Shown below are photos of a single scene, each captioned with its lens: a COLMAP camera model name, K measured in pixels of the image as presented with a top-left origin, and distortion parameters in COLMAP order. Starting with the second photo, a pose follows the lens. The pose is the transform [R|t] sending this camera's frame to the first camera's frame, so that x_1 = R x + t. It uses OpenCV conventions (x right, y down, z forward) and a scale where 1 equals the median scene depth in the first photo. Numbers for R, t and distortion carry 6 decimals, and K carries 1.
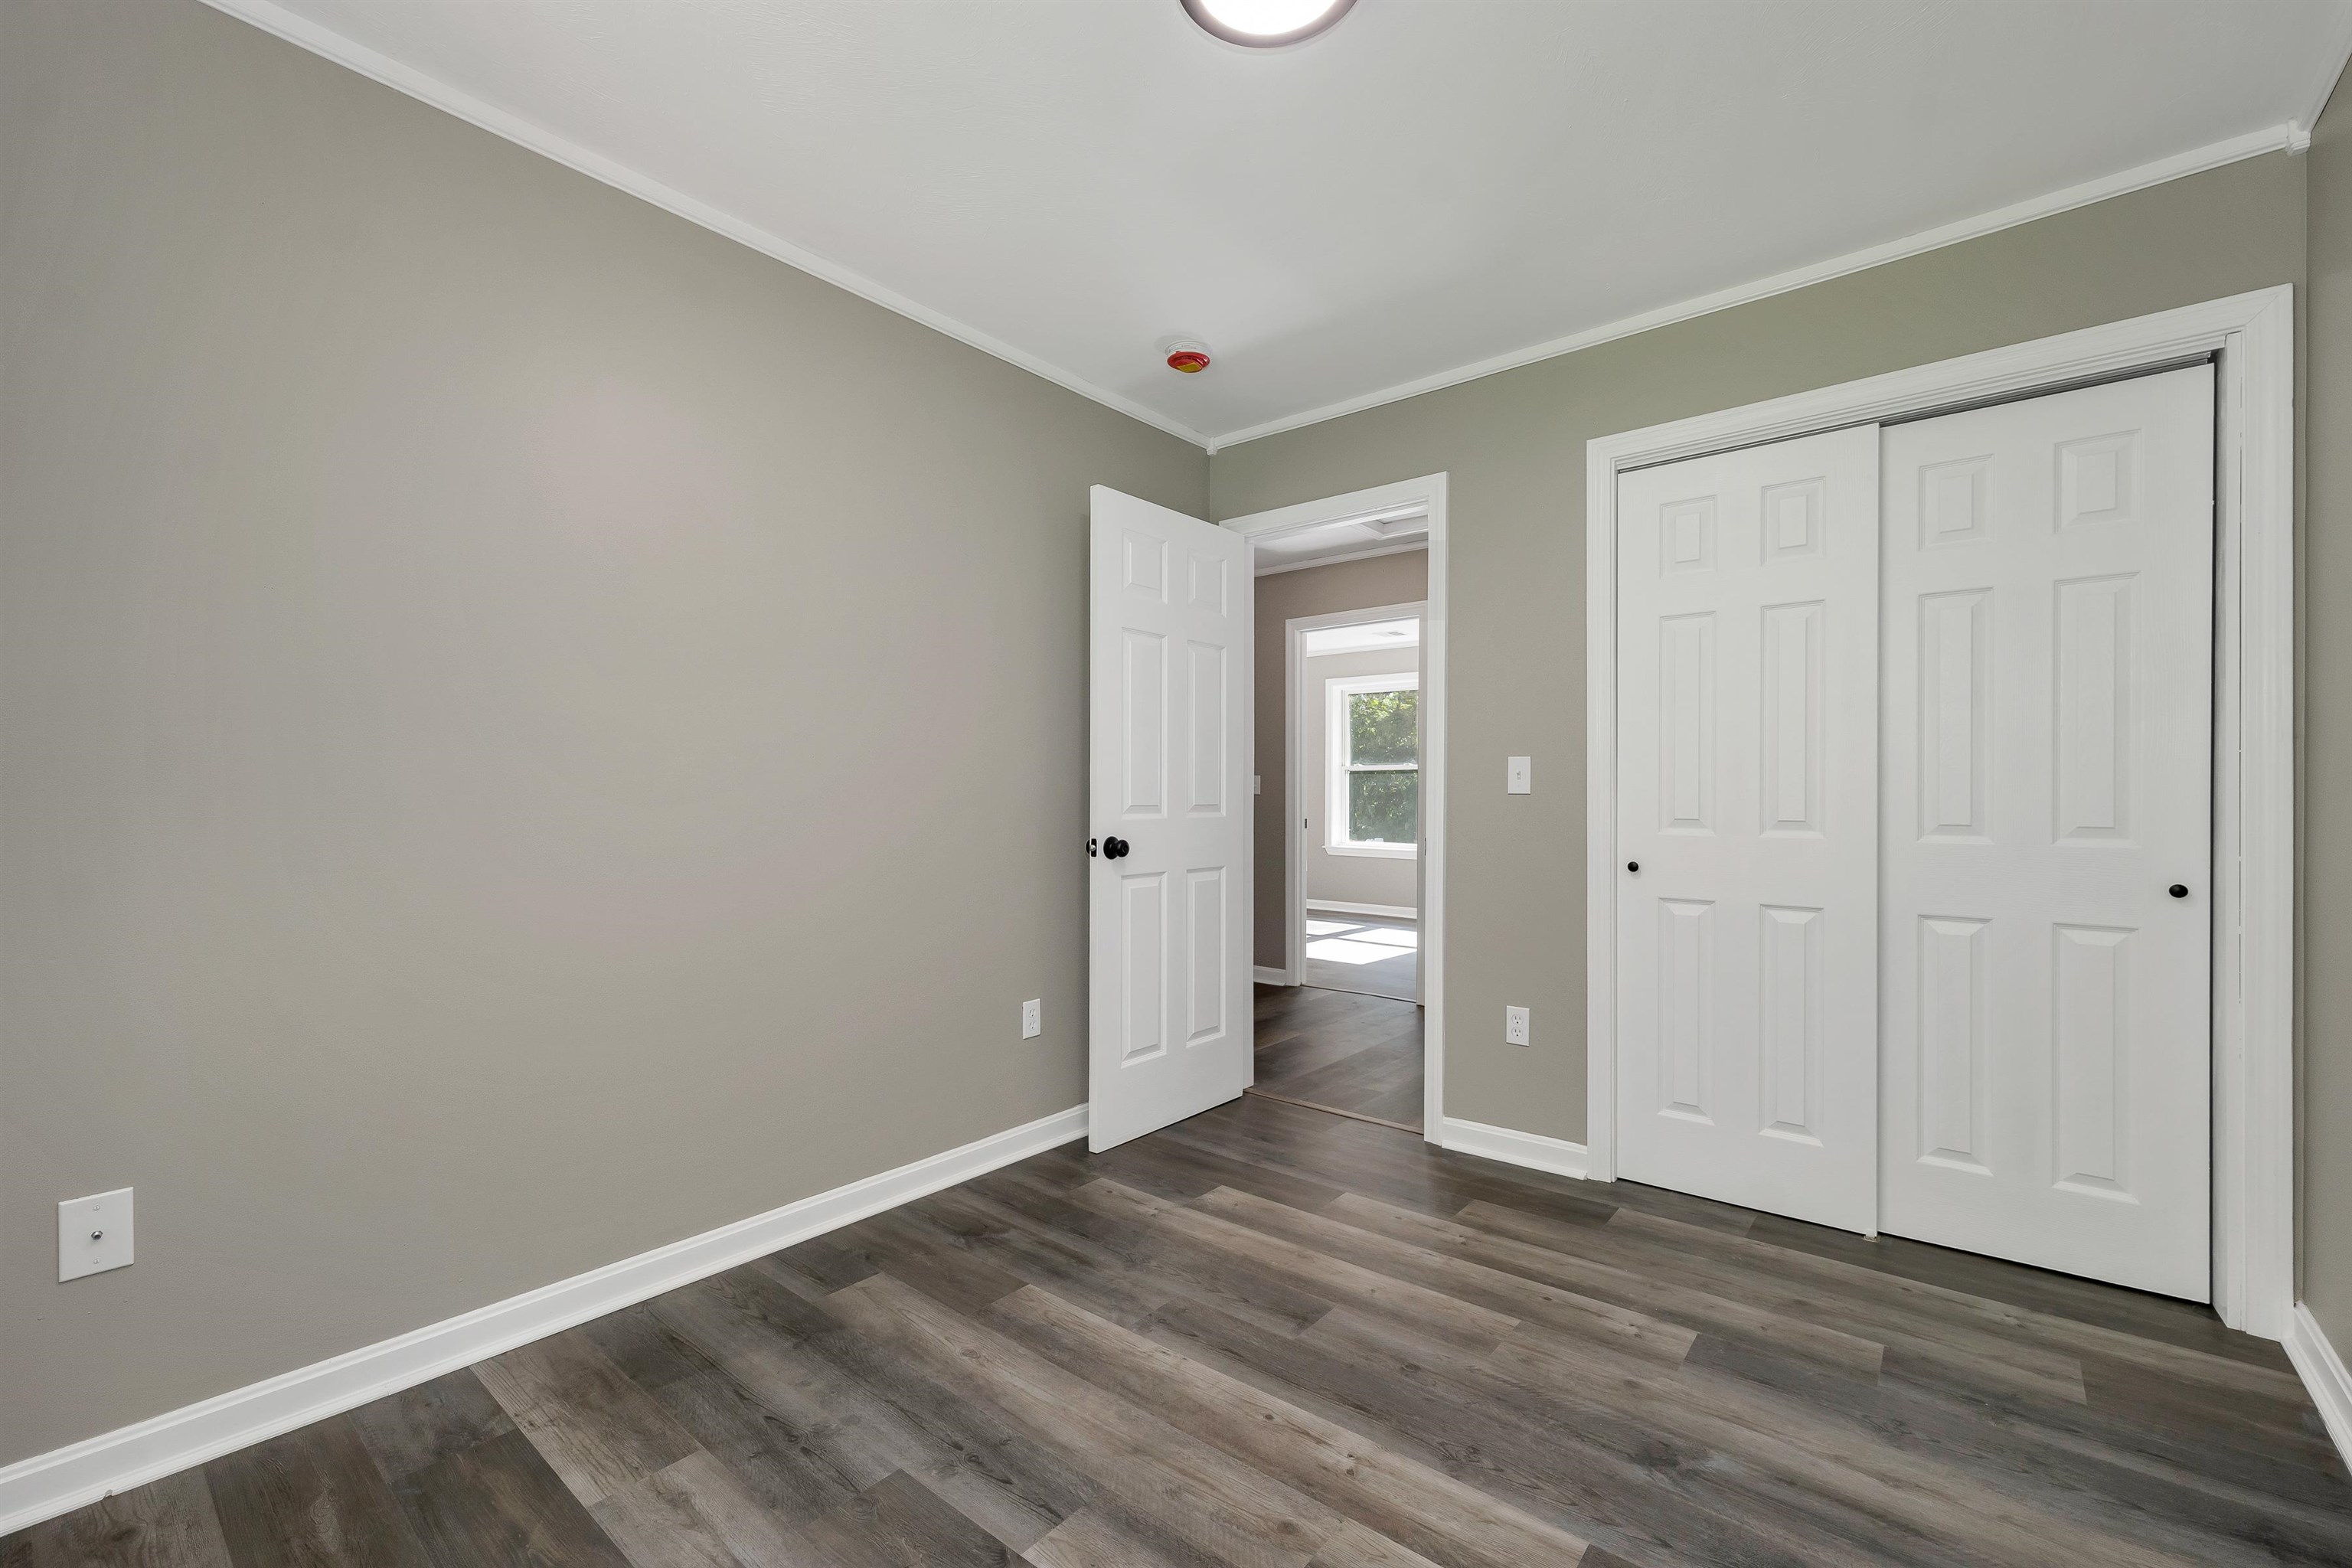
lens RADIAL K [[976.1, 0, 1176.2], [0, 976.1, 792.7], [0, 0, 1]] dist [0.005694, -0.000233]
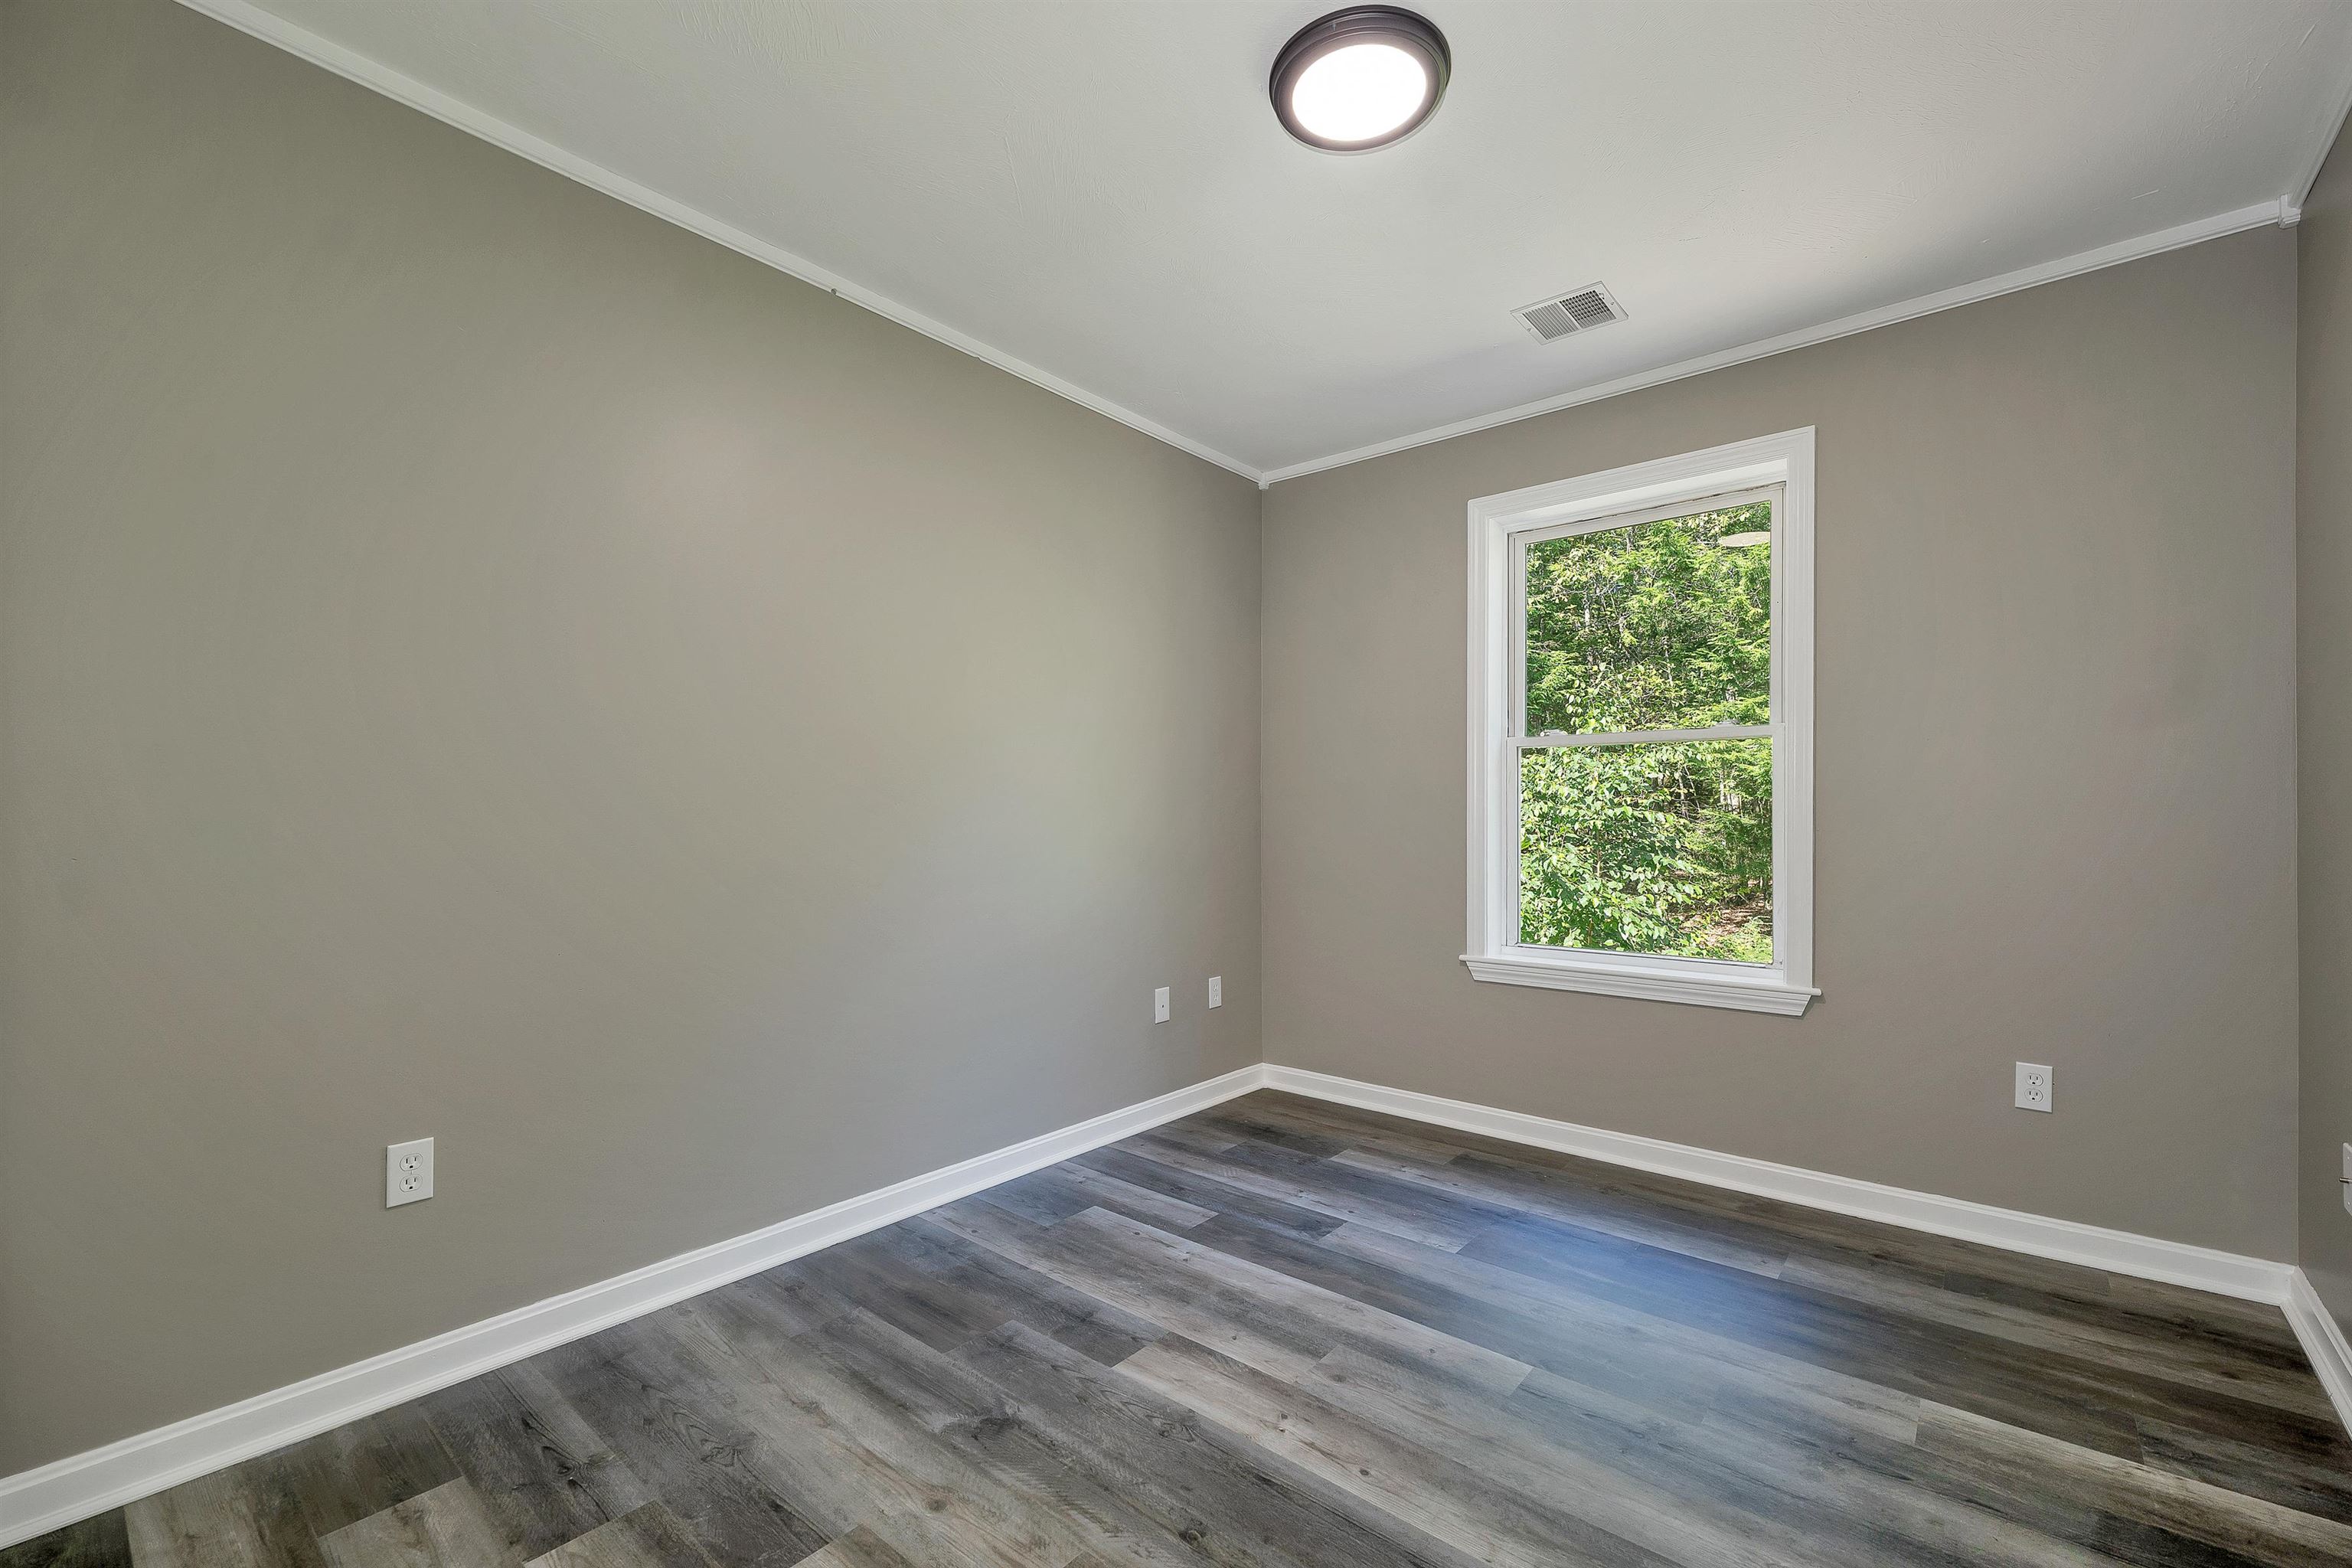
lens RADIAL K [[976.1, 0, 1176.8], [0, 976.1, 797.0], [0, 0, 1]] dist [0.005694, -0.000233]
pose [[-0.999899, -0.002084, 0.014084, 0.274032], [-0.002281, 0.999900, -0.013989, 0.007027], [-0.014054, -0.014020, -0.999803, 2.035459]]
